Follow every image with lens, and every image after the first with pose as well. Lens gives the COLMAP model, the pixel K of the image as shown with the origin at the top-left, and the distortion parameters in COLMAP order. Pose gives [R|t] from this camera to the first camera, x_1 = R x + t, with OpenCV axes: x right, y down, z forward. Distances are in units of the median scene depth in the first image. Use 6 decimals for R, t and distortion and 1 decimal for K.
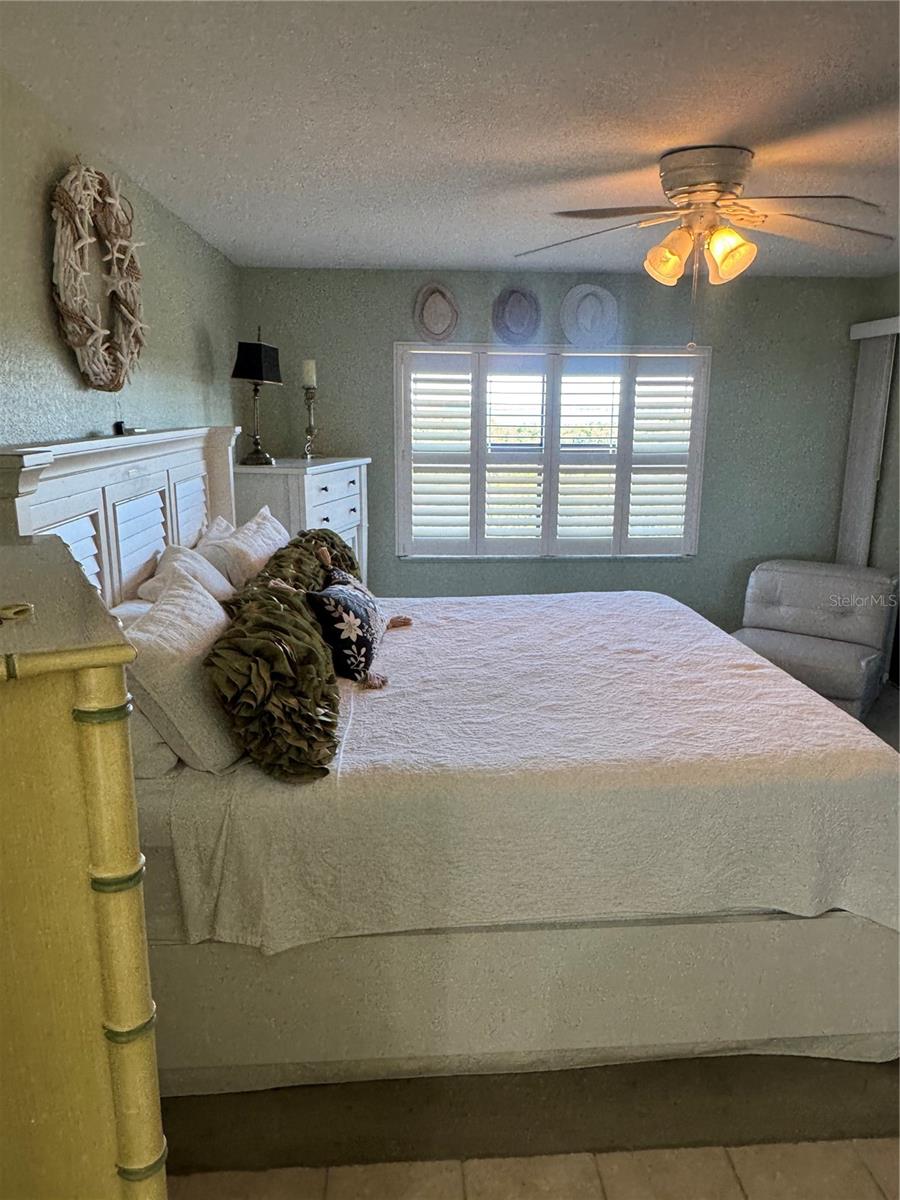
lens RADIAL K [[826.7, 0, 457.6], [0, 826.7, 599.1], [0, 0, 1]] dist [0.001136, 0.000640]
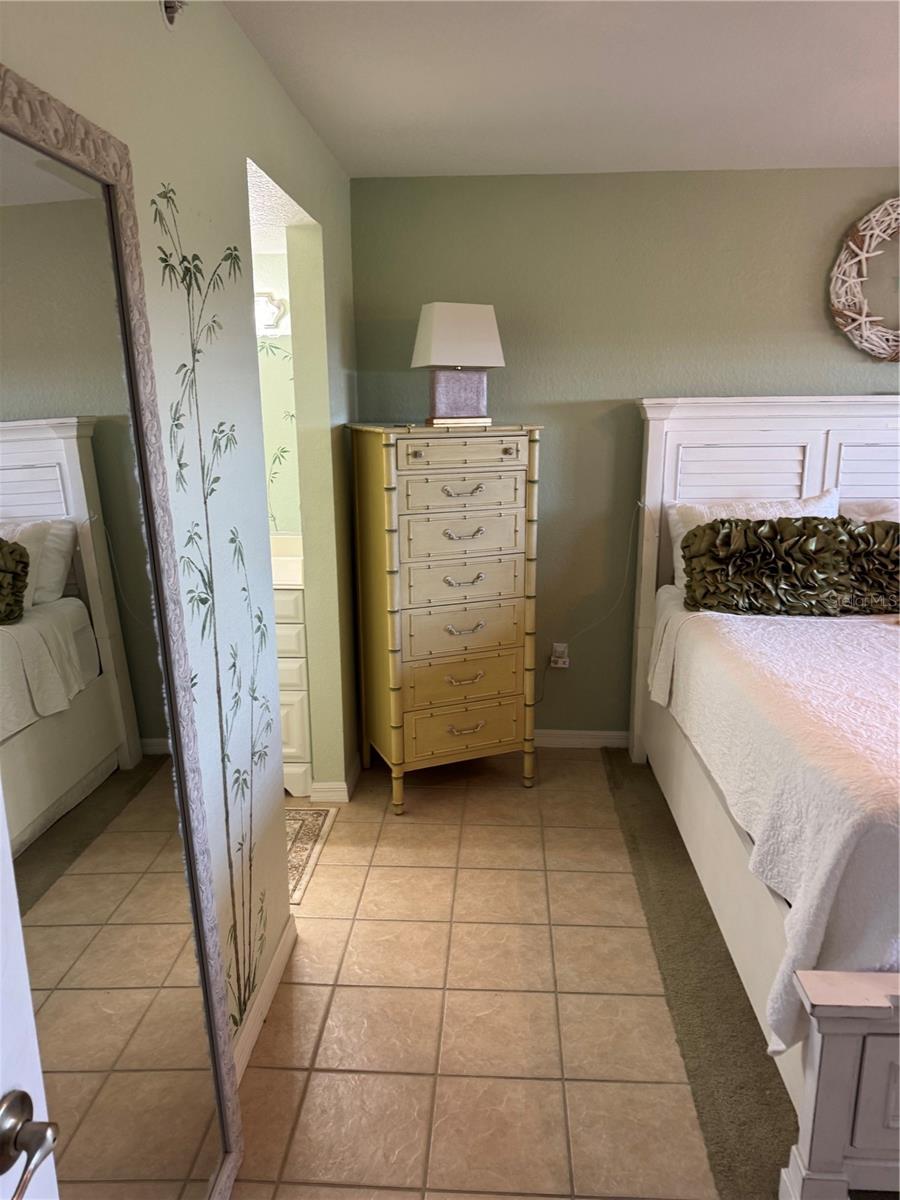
lens RADIAL K [[845.5, 0, 452.1], [0, 845.5, 601.6], [0, 0, 1]] dist [0.063044, -0.081677]
pose [[-0.129235, 0.224007, -0.965981, 0.859247], [-0.219995, 0.943397, 0.248202, -0.057668], [0.966902, 0.244588, -0.072639, 0.405508]]
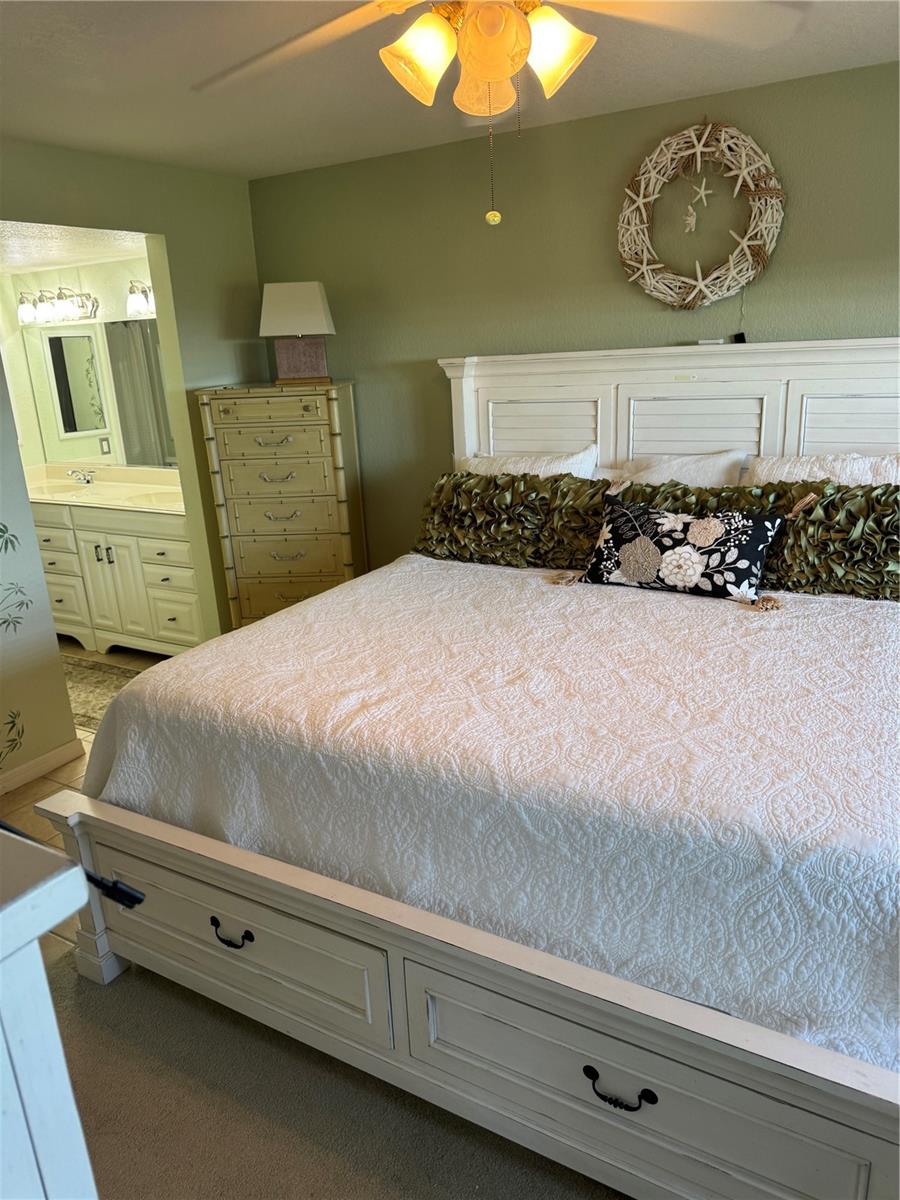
lens RADIAL K [[850.3, 0, 437.6], [0, 850.3, 593.7], [0, 0, 1]] dist [0.131686, -0.209074]
pose [[-0.575554, 0.253582, -0.777454, 0.742618], [-0.141070, 0.905666, 0.399836, -0.264929], [0.805504, 0.339803, -0.485486, 1.179764]]
